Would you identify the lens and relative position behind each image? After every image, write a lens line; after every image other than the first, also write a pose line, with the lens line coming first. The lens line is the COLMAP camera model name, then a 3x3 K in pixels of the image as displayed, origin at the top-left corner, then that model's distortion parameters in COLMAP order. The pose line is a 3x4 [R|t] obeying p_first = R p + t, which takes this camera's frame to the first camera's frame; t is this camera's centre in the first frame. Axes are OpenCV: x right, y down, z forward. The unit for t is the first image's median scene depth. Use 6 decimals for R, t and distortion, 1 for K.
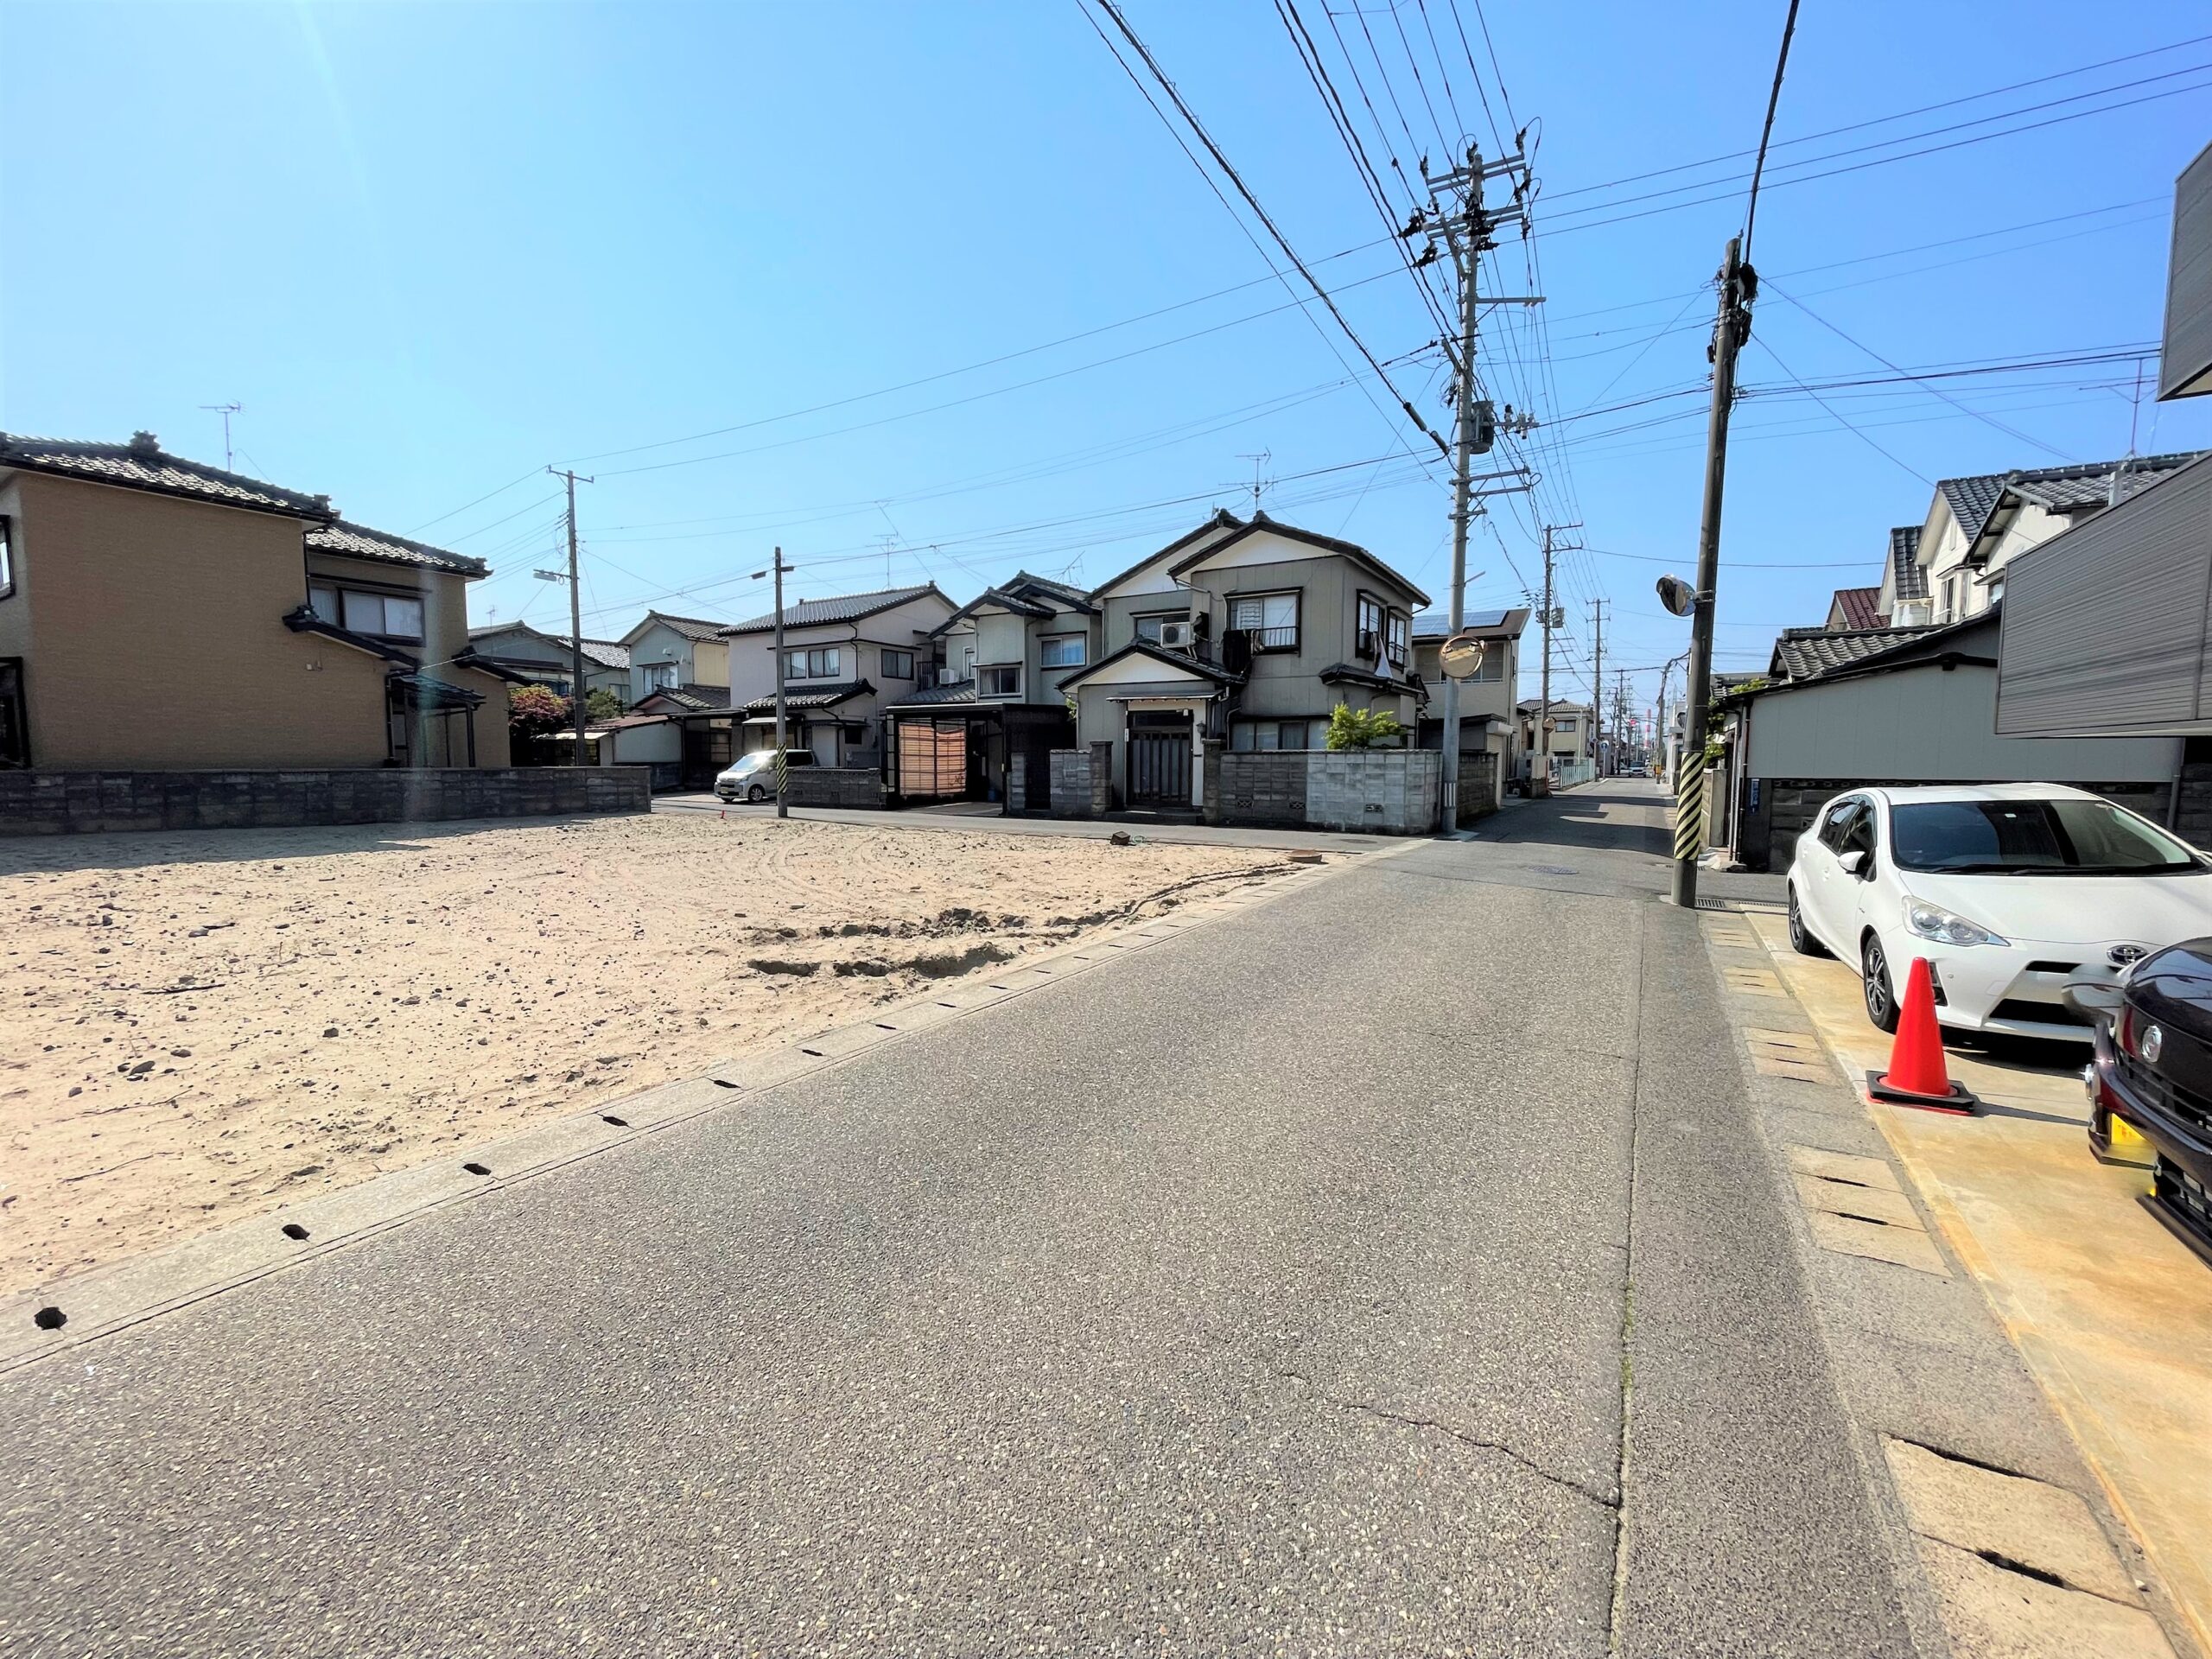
lens RADIAL K [[894.8, 0, 1108.8], [0, 894.8, 827.2], [0, 0, 1]] dist [-0.003711, 0.000332]
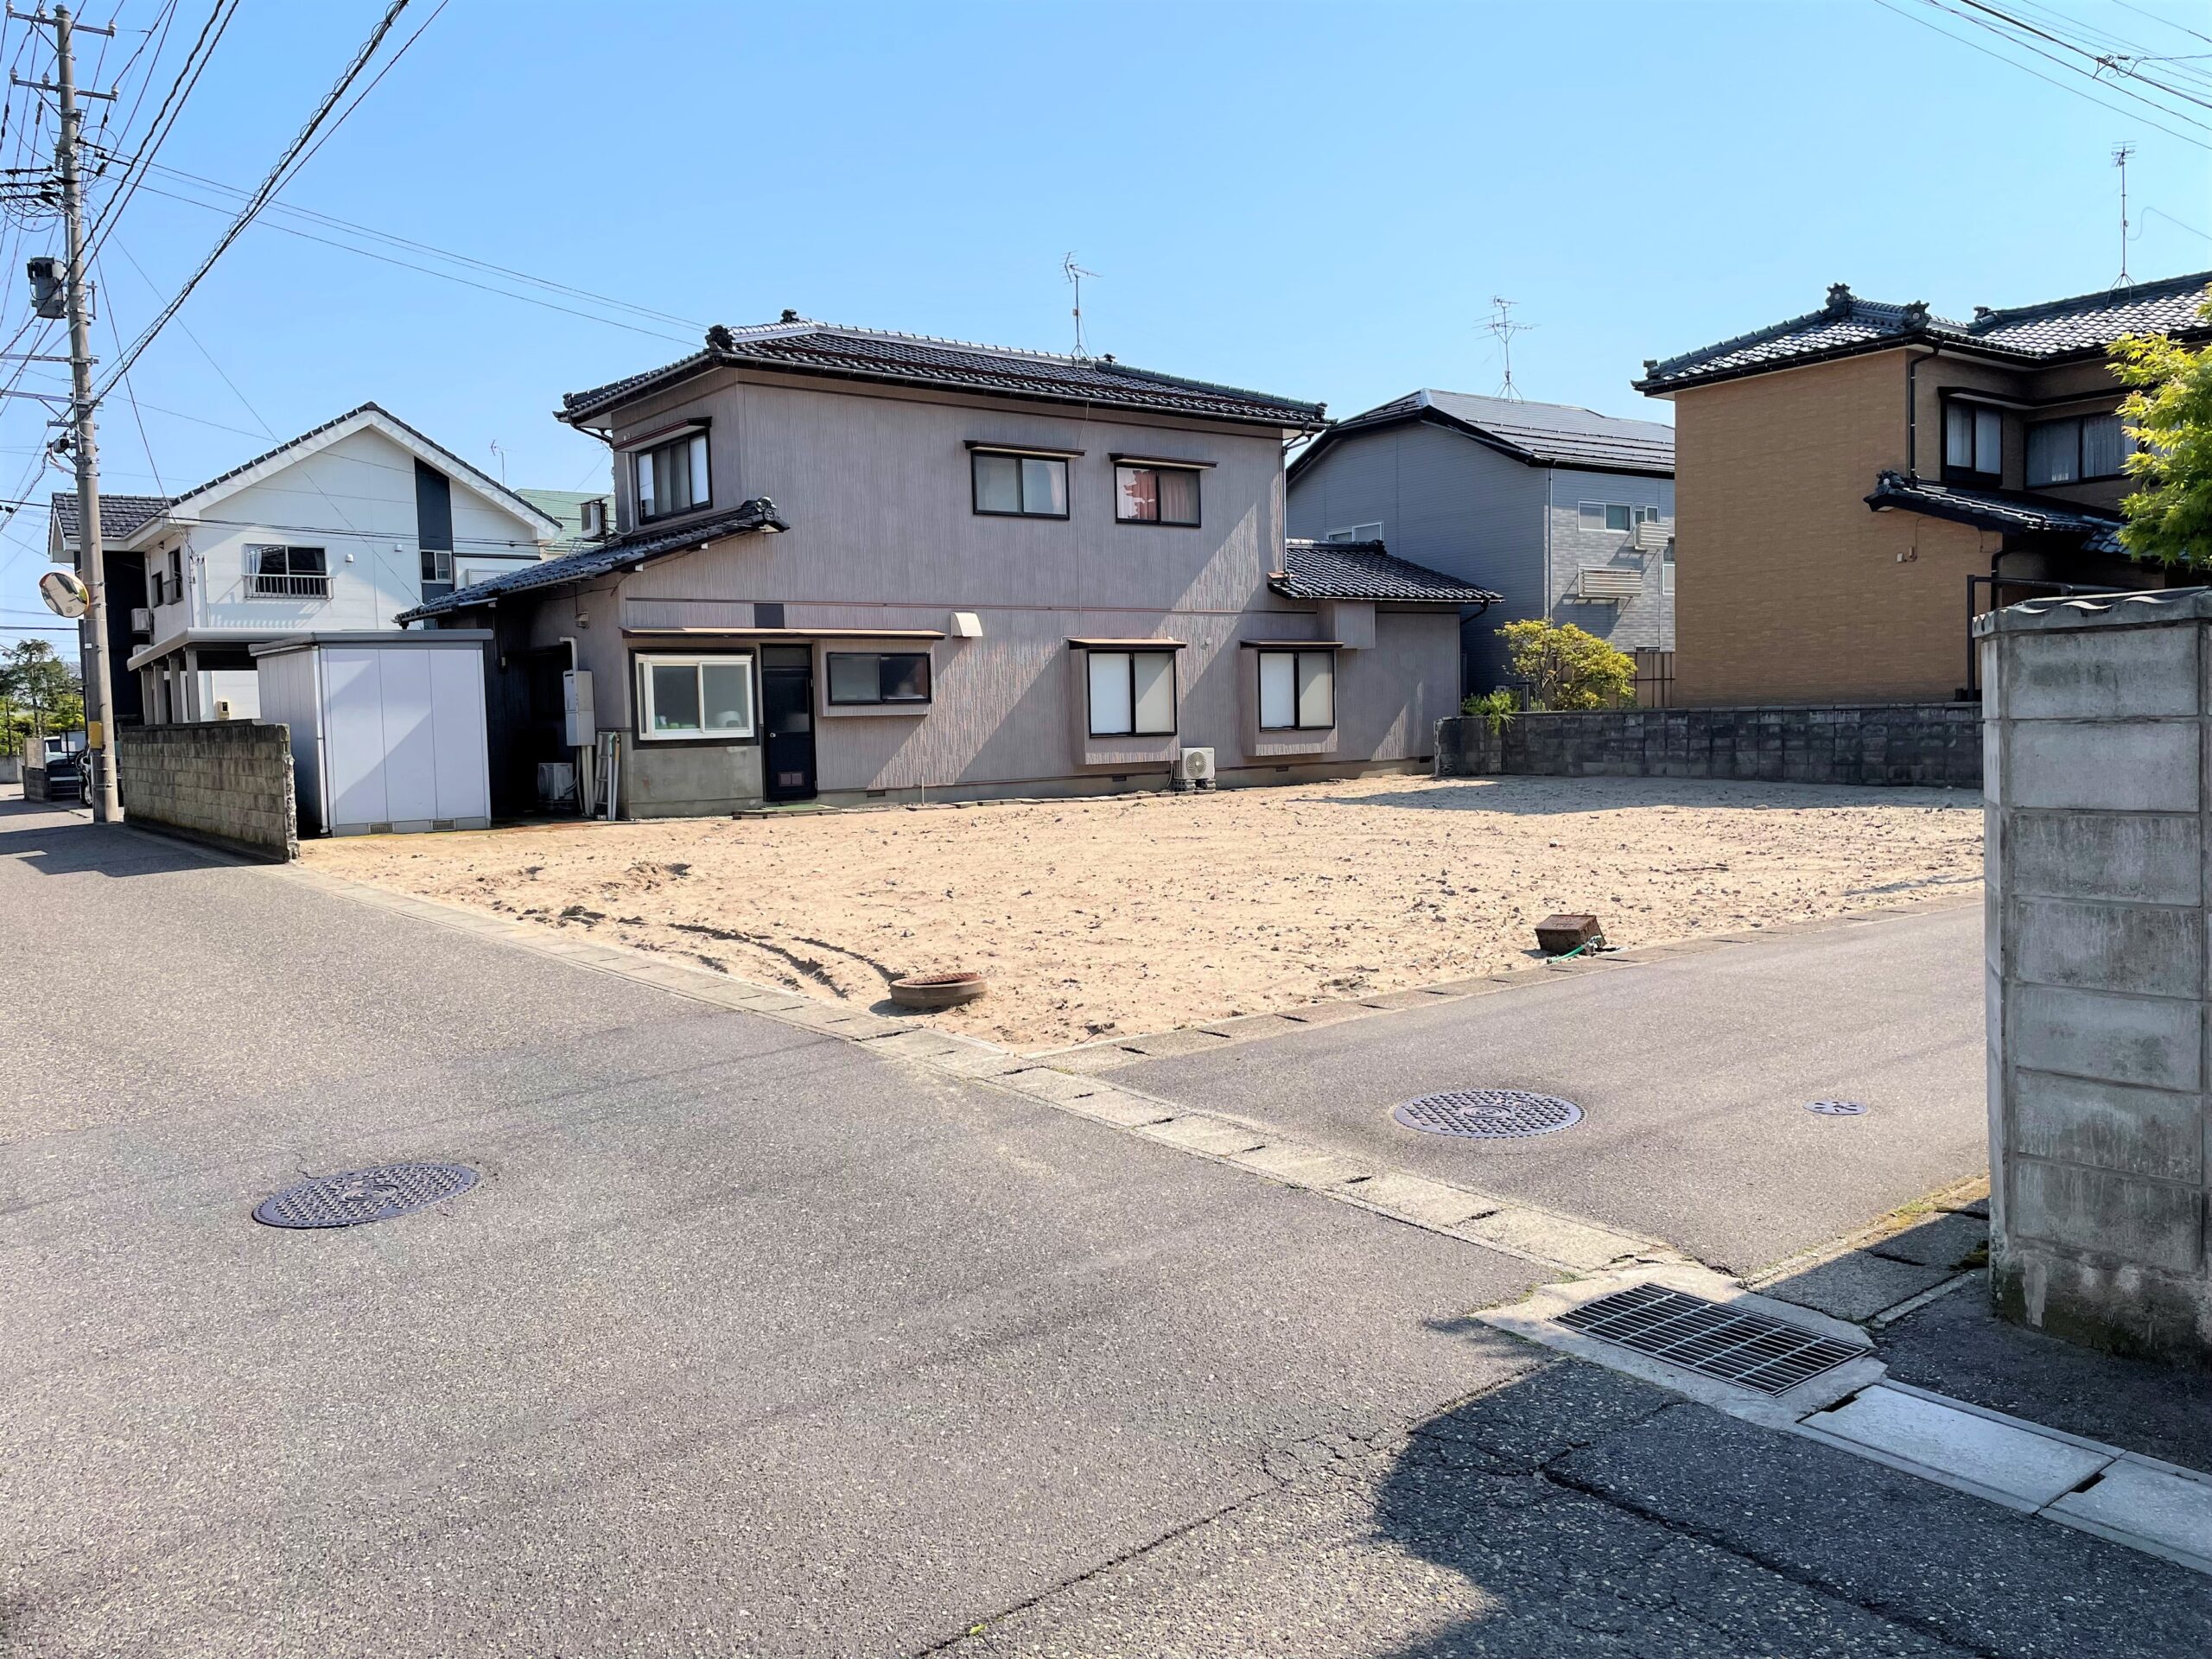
lens RADIAL K [[1674.9, 0, 1112.6], [0, 1674.9, 820.1], [0, 0, 1]] dist [0.080702, -0.094097]
pose [[-0.365915, 0.070086, -0.928005, 1.159990], [-0.042848, 0.994834, 0.092029, -0.143705], [0.929661, 0.073438, -0.361022, 1.858748]]
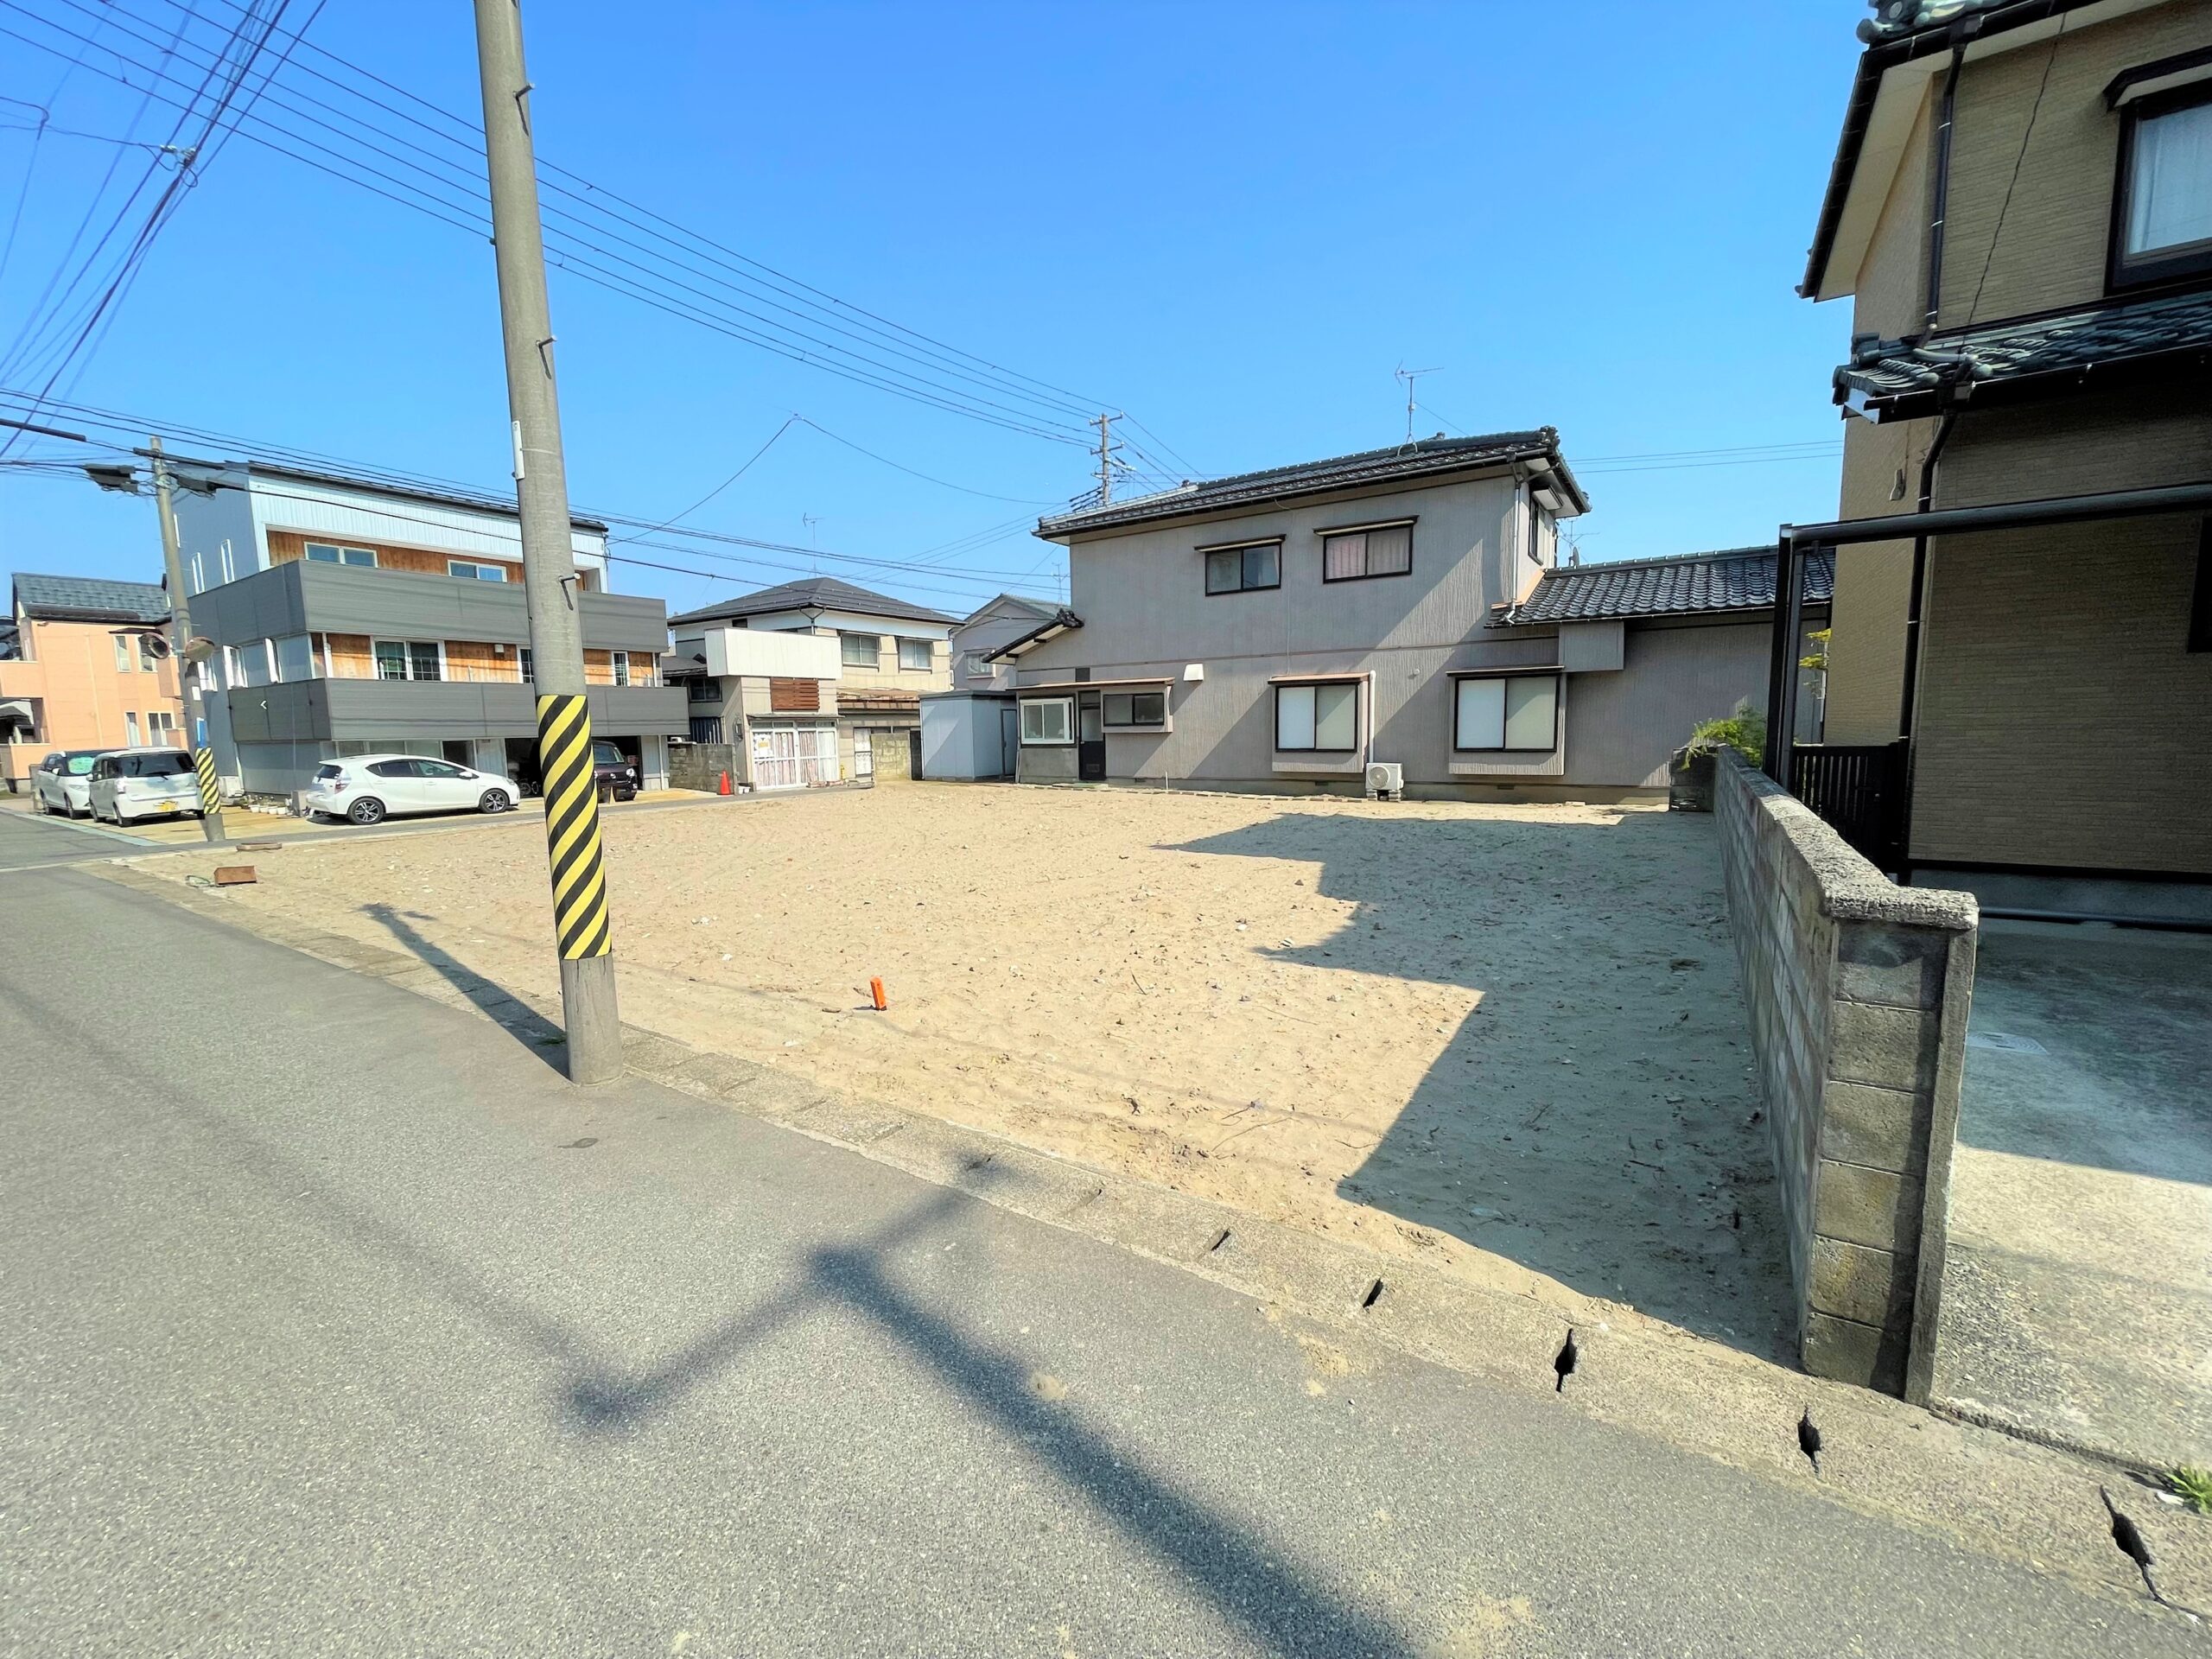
lens RADIAL K [[894.8, 0, 1109.6], [0, 894.8, 833.1], [0, 0, 1]] dist [-0.003711, 0.000332]
pose [[-0.999274, 0.016134, 0.034500, -1.140573], [0.022585, 0.980408, 0.195677, -0.244375], [-0.030667, 0.196314, -0.980061, 2.830936]]
